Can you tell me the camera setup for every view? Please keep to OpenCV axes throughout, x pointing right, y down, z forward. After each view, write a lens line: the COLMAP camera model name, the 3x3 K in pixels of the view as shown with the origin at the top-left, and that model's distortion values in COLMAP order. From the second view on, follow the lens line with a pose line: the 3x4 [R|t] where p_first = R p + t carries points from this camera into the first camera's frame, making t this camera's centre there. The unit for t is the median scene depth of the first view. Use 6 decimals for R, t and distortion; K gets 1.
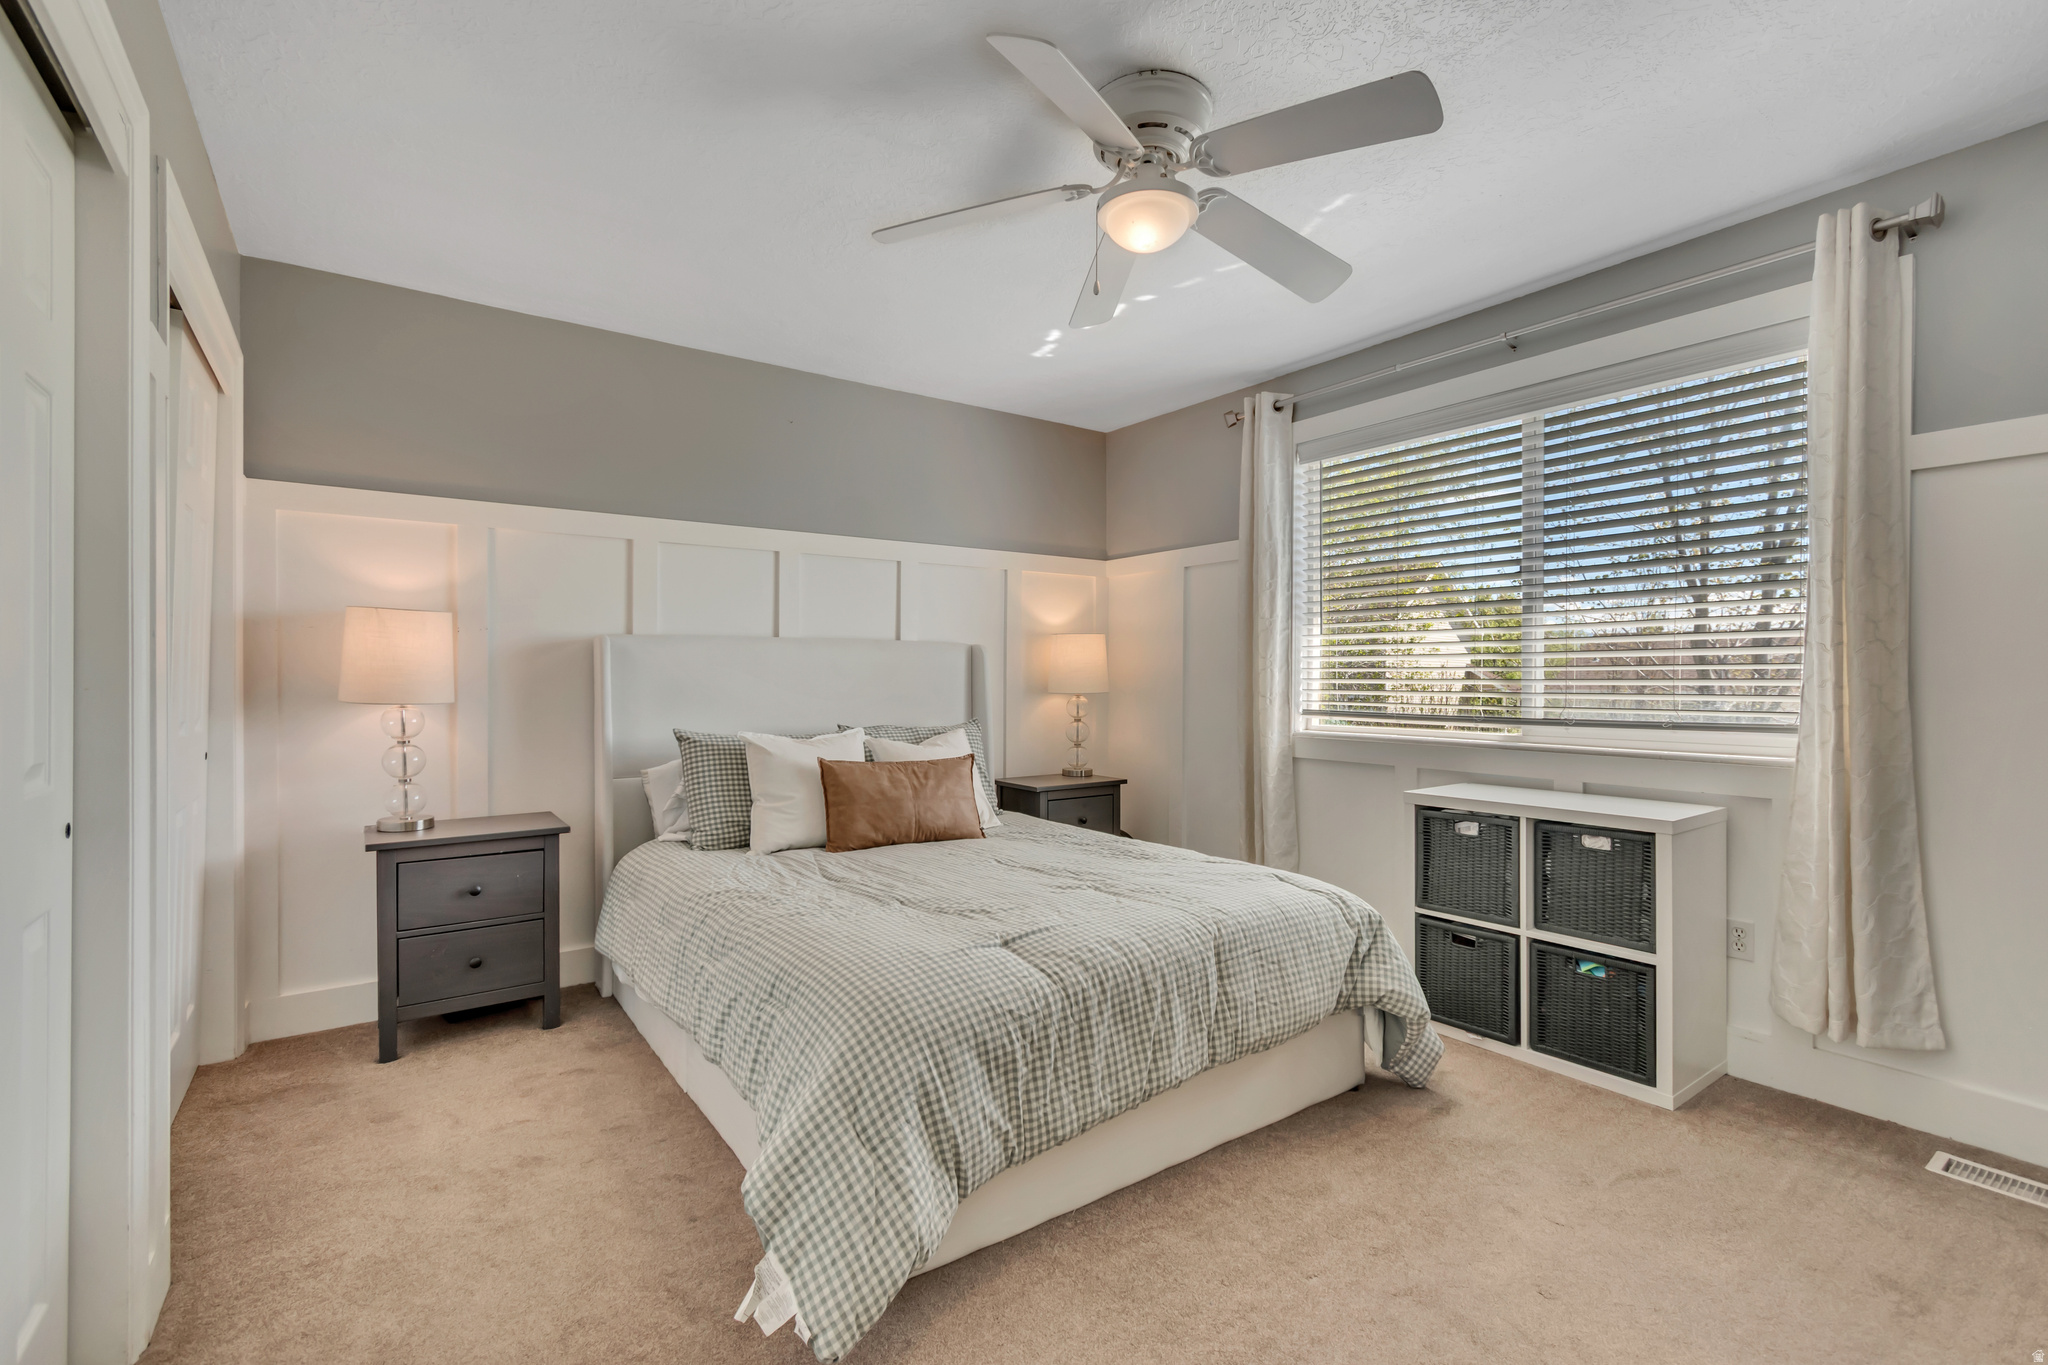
lens RADIAL K [[918.1, 0, 1028.2], [0, 918.1, 678.1], [0, 0, 1]] dist [0.006357, -0.004719]
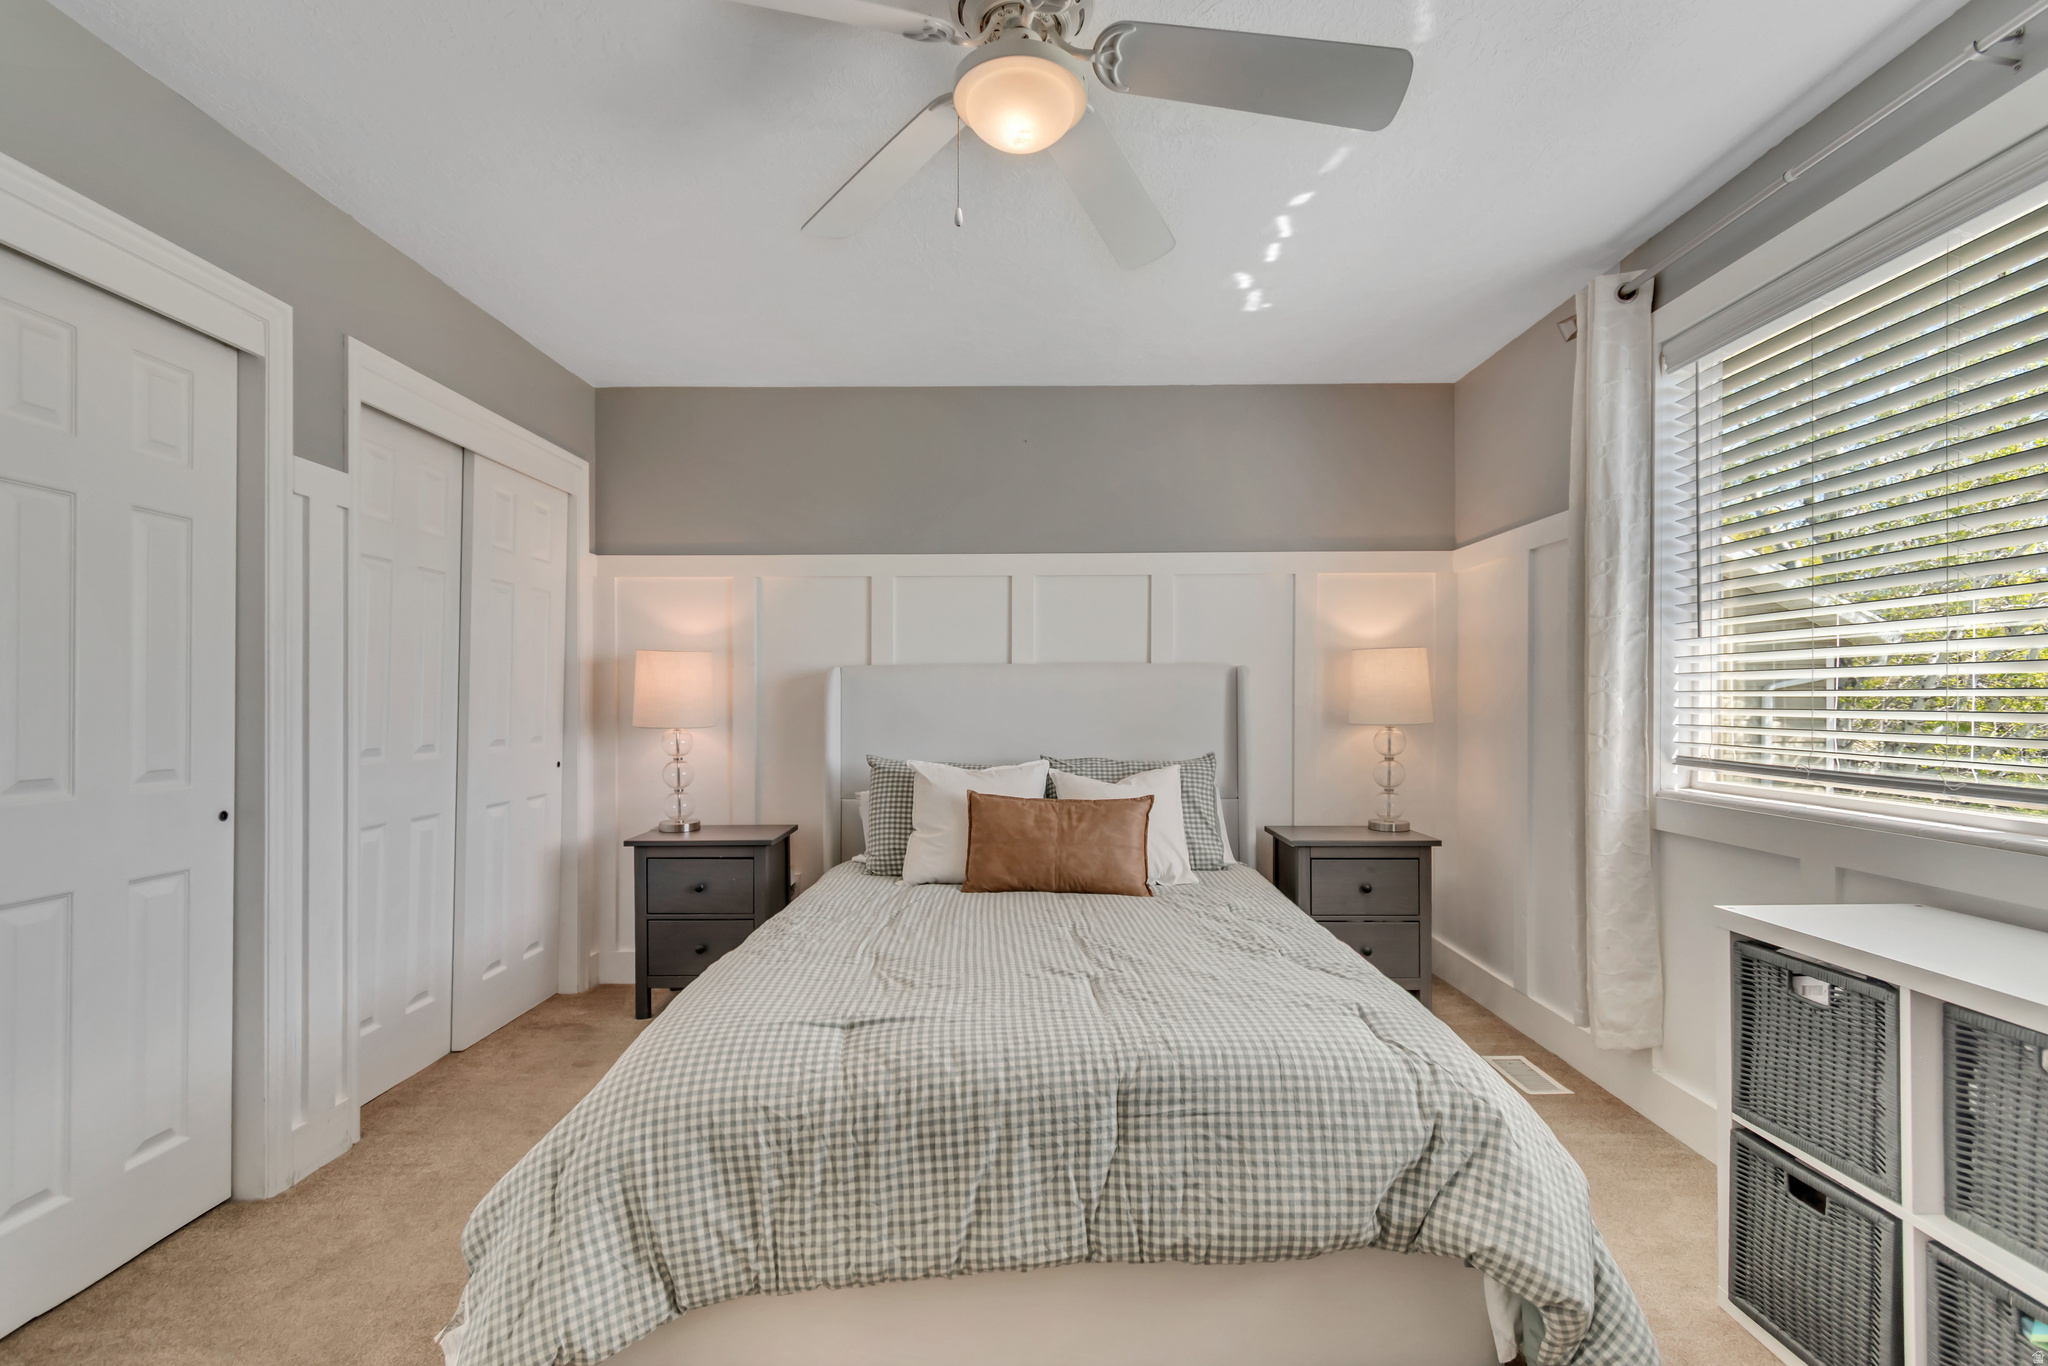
lens RADIAL K [[924.8, 0, 1031.7], [0, 924.8, 696.0], [0, 0, 1]] dist [0.013203, -0.008686]
pose [[0.805161, -0.004231, -0.593042, 0.402043], [0.002083, 0.999989, -0.004307, -0.007207], [0.593053, 0.002233, 0.805160, 0.268389]]
